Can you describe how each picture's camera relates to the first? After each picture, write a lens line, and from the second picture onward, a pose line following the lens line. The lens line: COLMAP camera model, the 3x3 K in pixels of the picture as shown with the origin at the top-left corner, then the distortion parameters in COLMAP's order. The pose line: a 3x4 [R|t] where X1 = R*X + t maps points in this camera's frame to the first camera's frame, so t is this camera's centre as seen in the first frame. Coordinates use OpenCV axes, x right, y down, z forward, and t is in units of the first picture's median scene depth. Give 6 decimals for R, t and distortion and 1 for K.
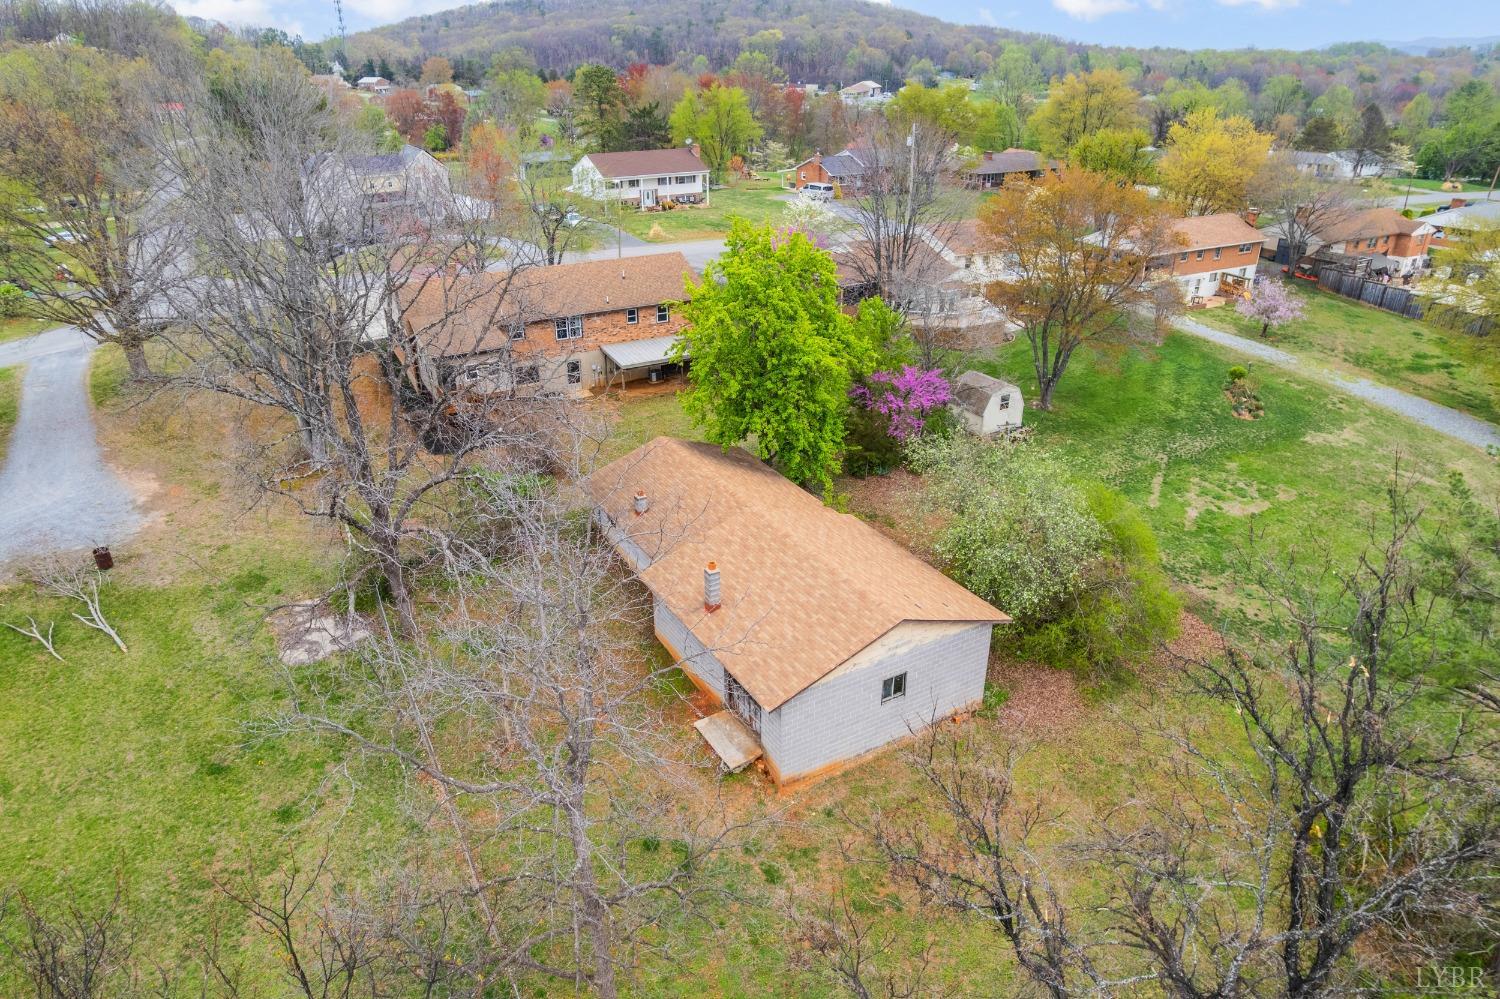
lens RADIAL K [[974.1, 0, 749.0], [0, 974.1, 497.6], [0, 0, 1]] dist [-0.030538, 0.009480]
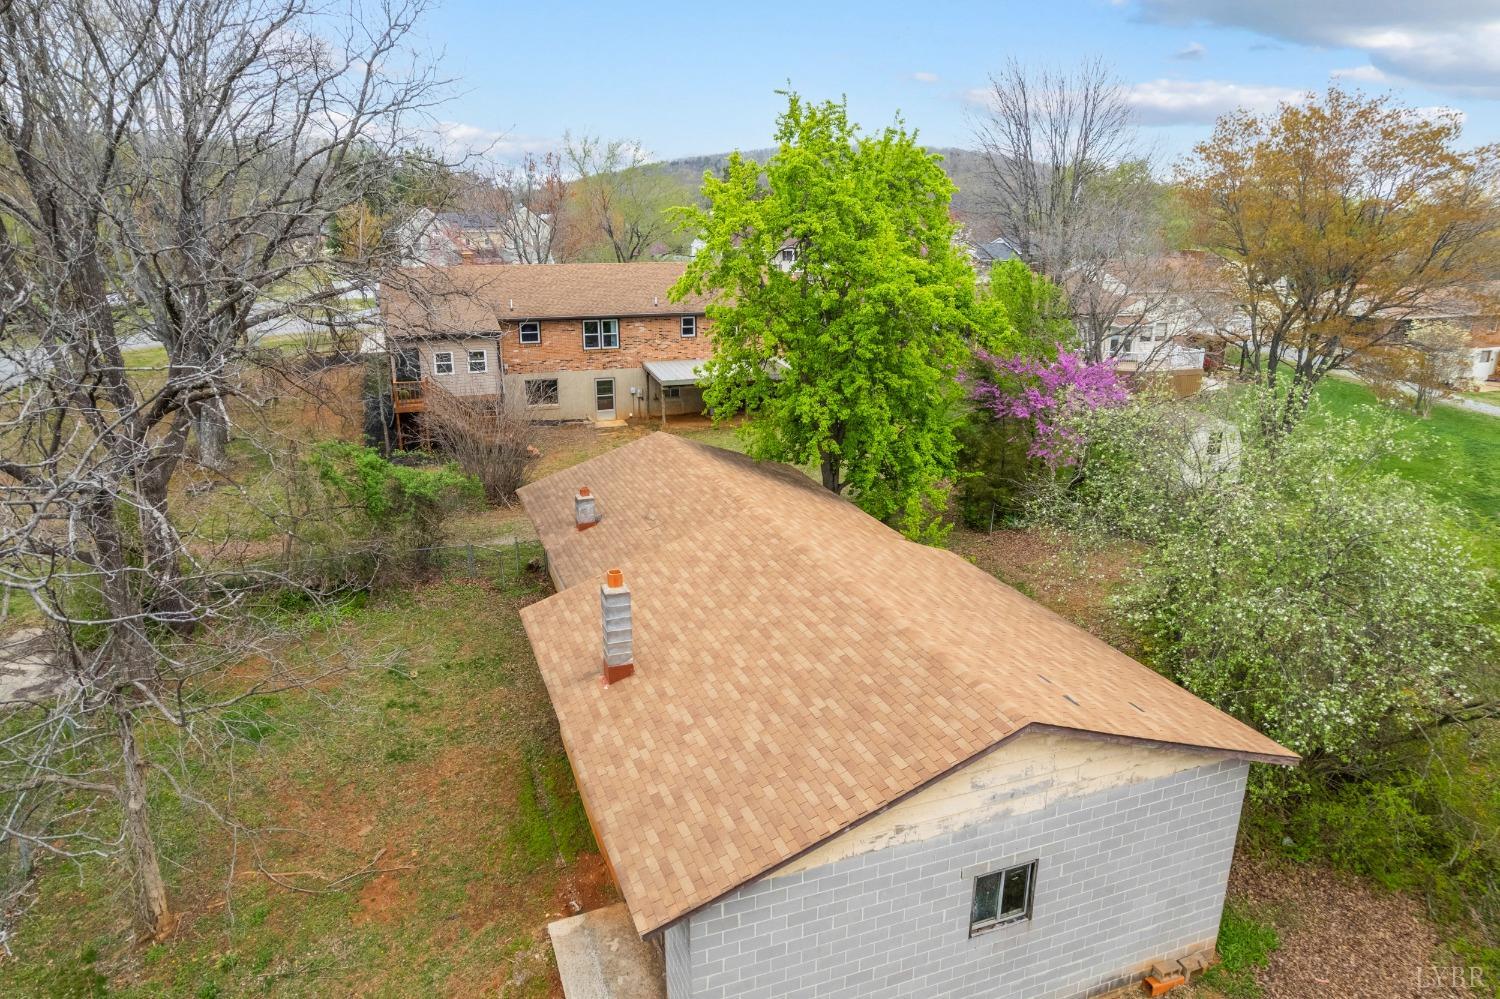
lens RADIAL K [[974.1, 0, 750.9], [0, 974.1, 500.0], [0, 0, 1]] dist [-0.030538, 0.009480]
pose [[0.986575, 0.055078, -0.153741, 0.073920], [-0.077372, 0.986691, -0.143022, 0.073039], [0.143818, 0.152997, 0.977706, 0.423629]]
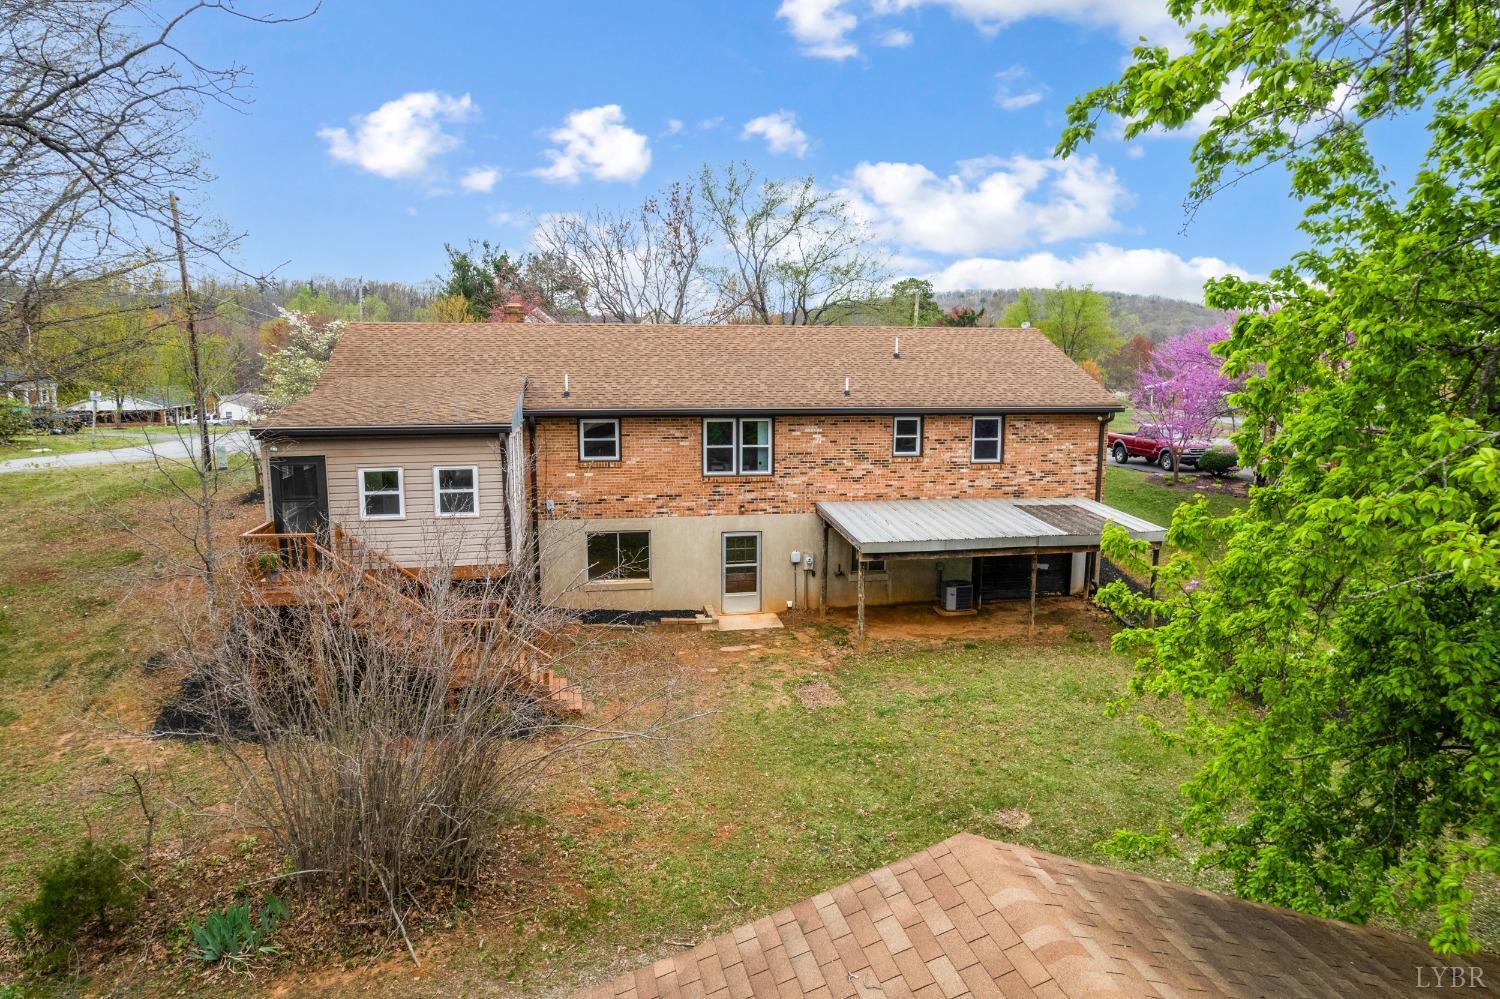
lens RADIAL K [[974.1, 0, 753.2], [0, 974.1, 498.4], [0, 0, 1]] dist [-0.030538, 0.009480]
pose [[0.951611, 0.053368, -0.302637, -0.087637], [-0.139393, 0.952627, -0.270316, -0.072112], [0.273874, 0.299421, 0.913970, 0.927592]]
